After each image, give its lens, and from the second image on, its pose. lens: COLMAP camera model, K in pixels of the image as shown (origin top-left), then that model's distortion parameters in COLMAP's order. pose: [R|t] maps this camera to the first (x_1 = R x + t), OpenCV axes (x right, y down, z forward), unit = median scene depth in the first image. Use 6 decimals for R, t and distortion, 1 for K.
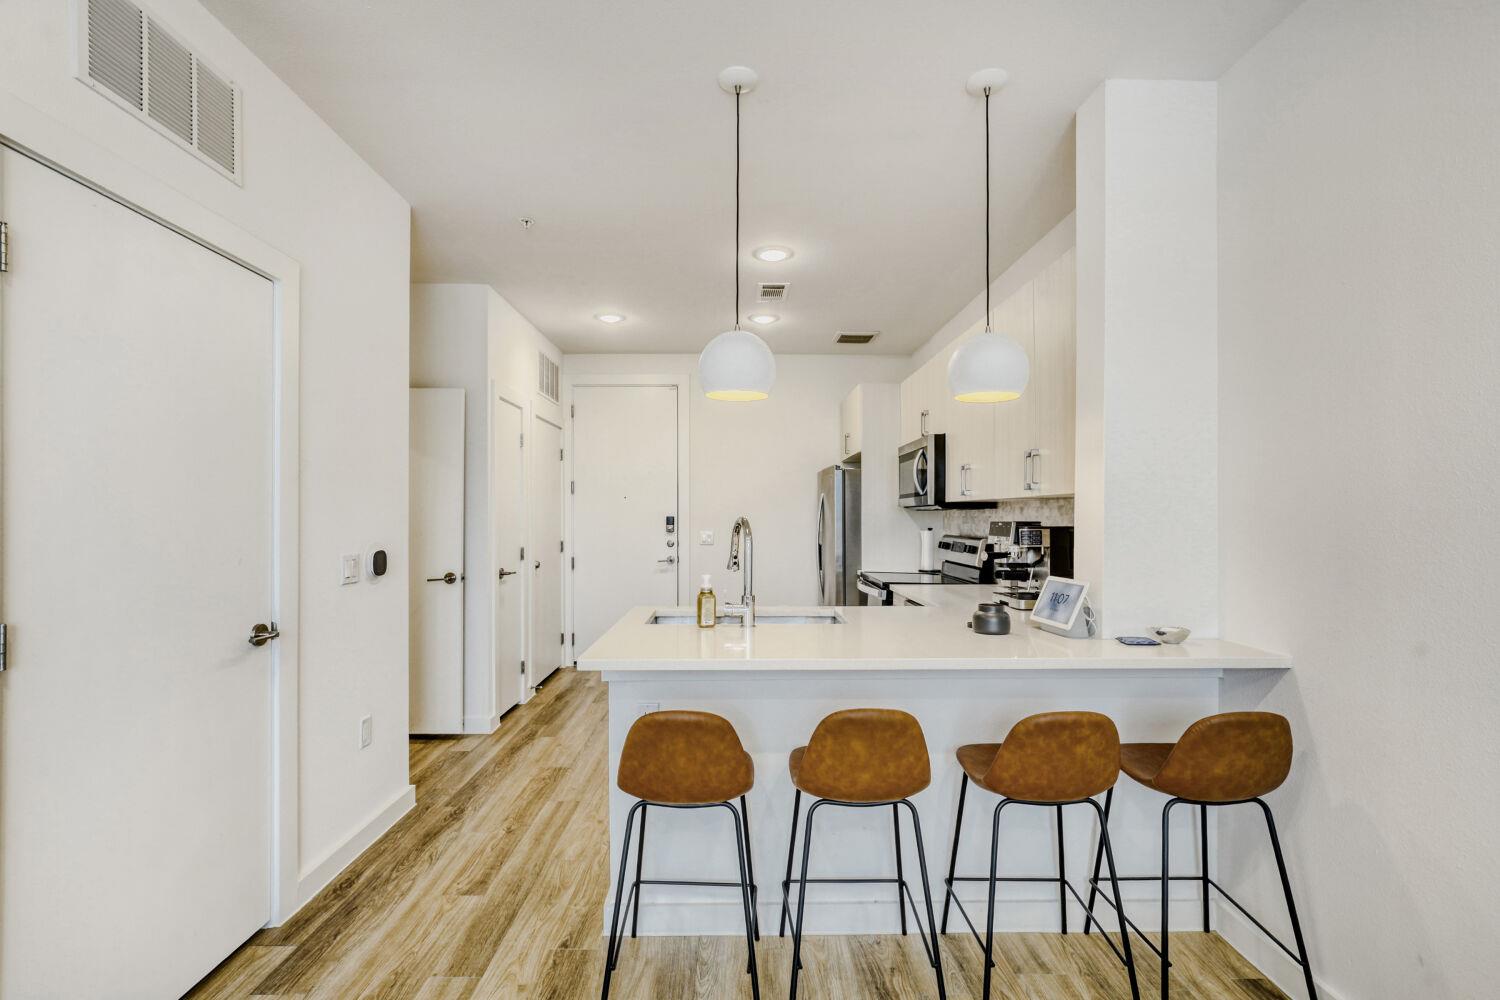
lens RADIAL K [[703.7, 0, 743.4], [0, 703.7, 507.0], [0, 0, 1]] dist [-0.013879, 0.003344]
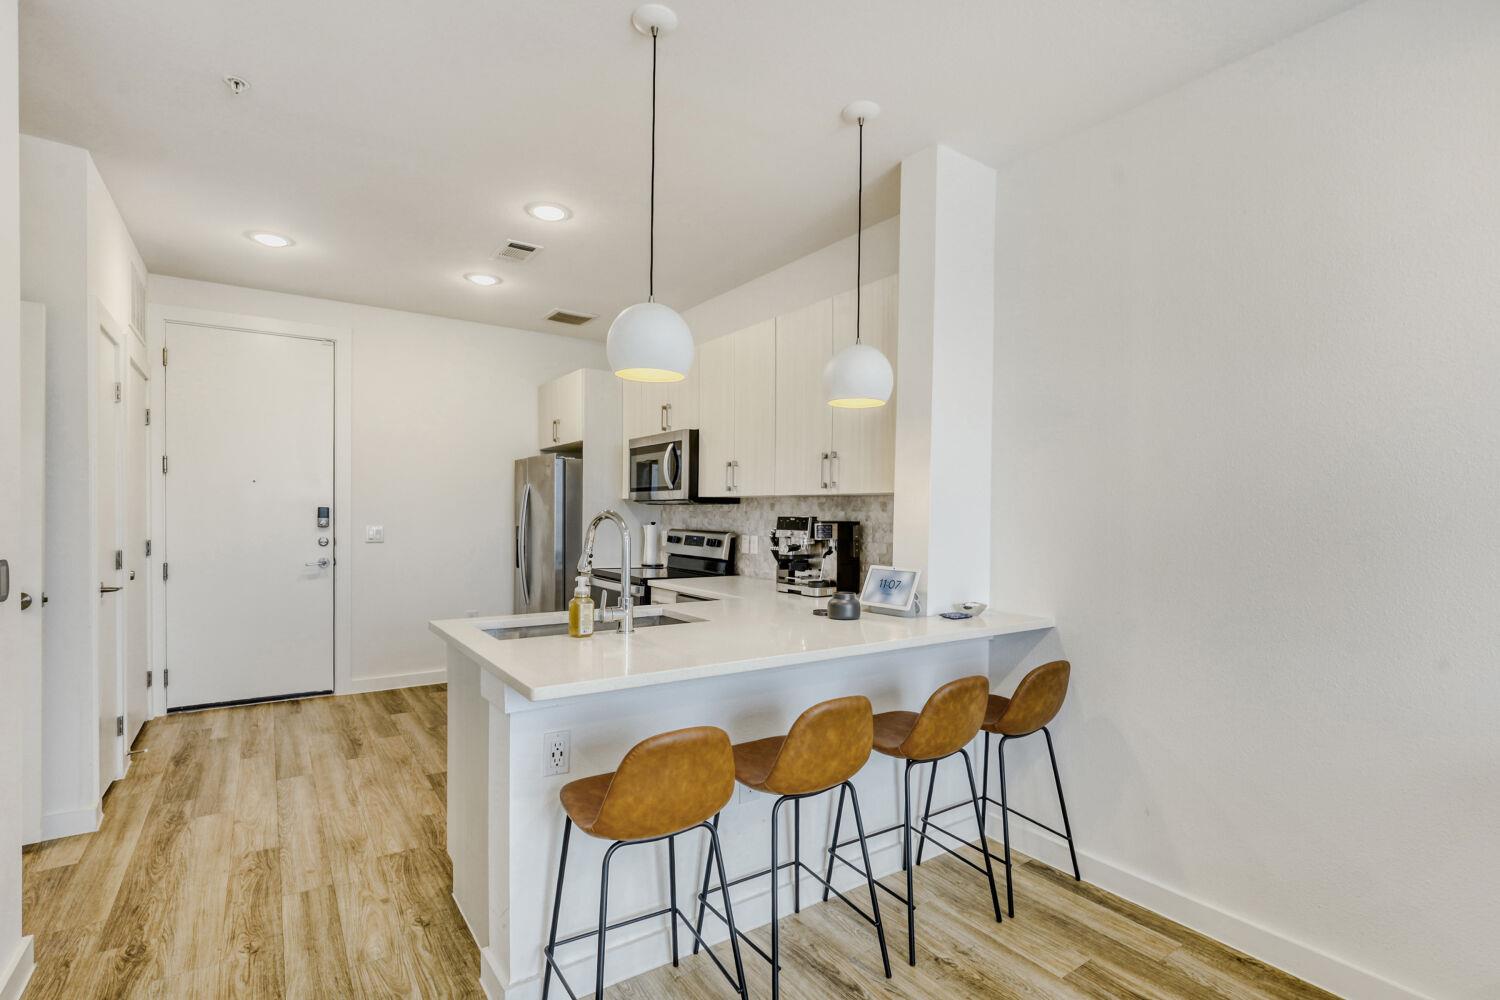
lens RADIAL K [[703.7, 0, 764.1], [0, 703.7, 519.9], [0, 0, 1]] dist [-0.013879, 0.003344]
pose [[0.819175, 0.001772, 0.573541, -0.303968], [-0.017616, 0.999601, 0.022073, 0.002190], [-0.573274, -0.028186, 0.818879, 0.134573]]
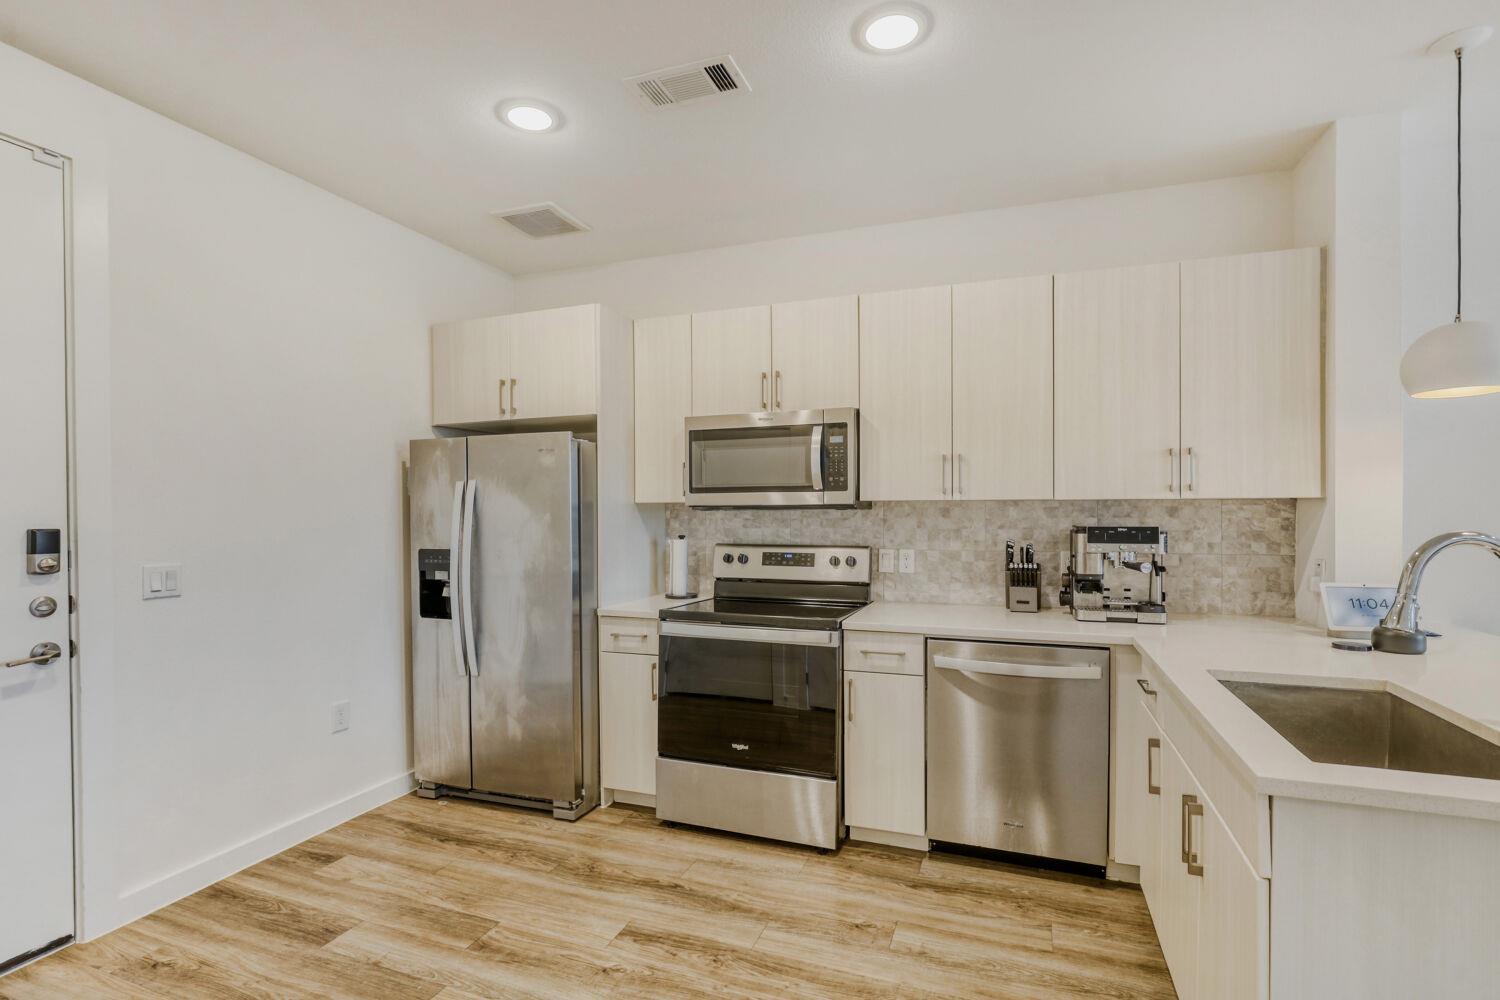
lens RADIAL K [[703.7, 0, 783.6], [0, 703.7, 515.2], [0, 0, 1]] dist [-0.013879, 0.003344]
pose [[0.340024, -0.014020, 0.940312, -0.616055], [-0.009721, 0.999783, 0.018421, -0.006838], [-0.940367, -0.015405, 0.339814, 1.096669]]
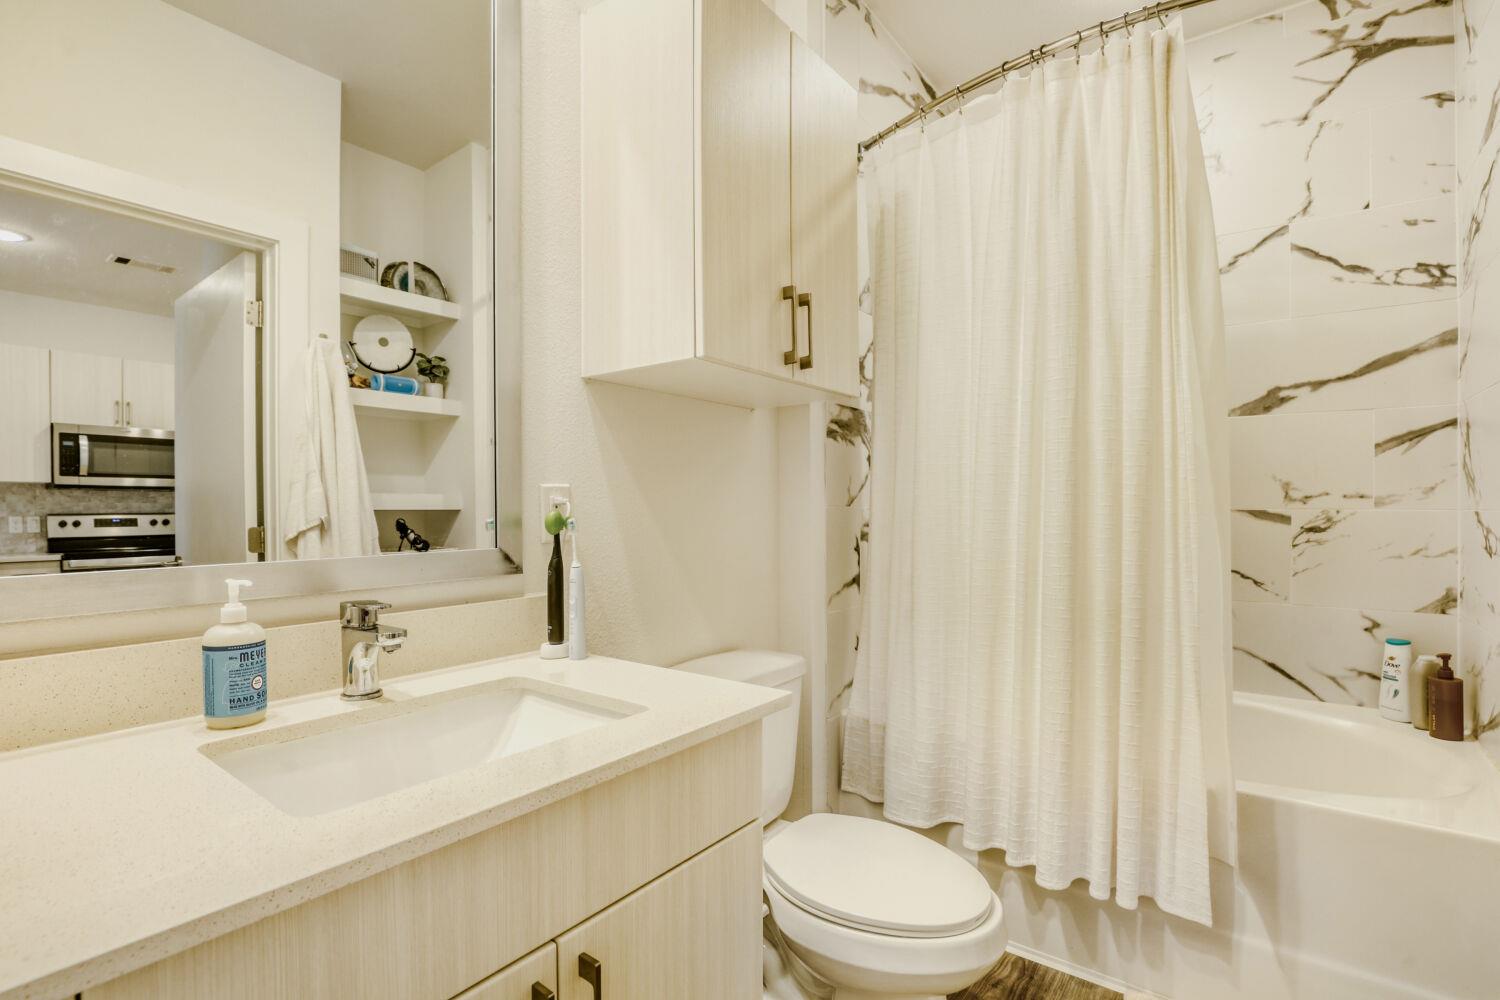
lens RADIAL K [[726.7, 0, 744.4], [0, 726.7, 508.5], [0, 0, 1]] dist [-0.021127, -0.000107]
pose [[-0.798229, 0.000647, 0.602354, -1.808223], [-0.004946, 0.999959, -0.007628, 0.055747], [-0.602334, -0.009068, -0.798193, 1.937616]]
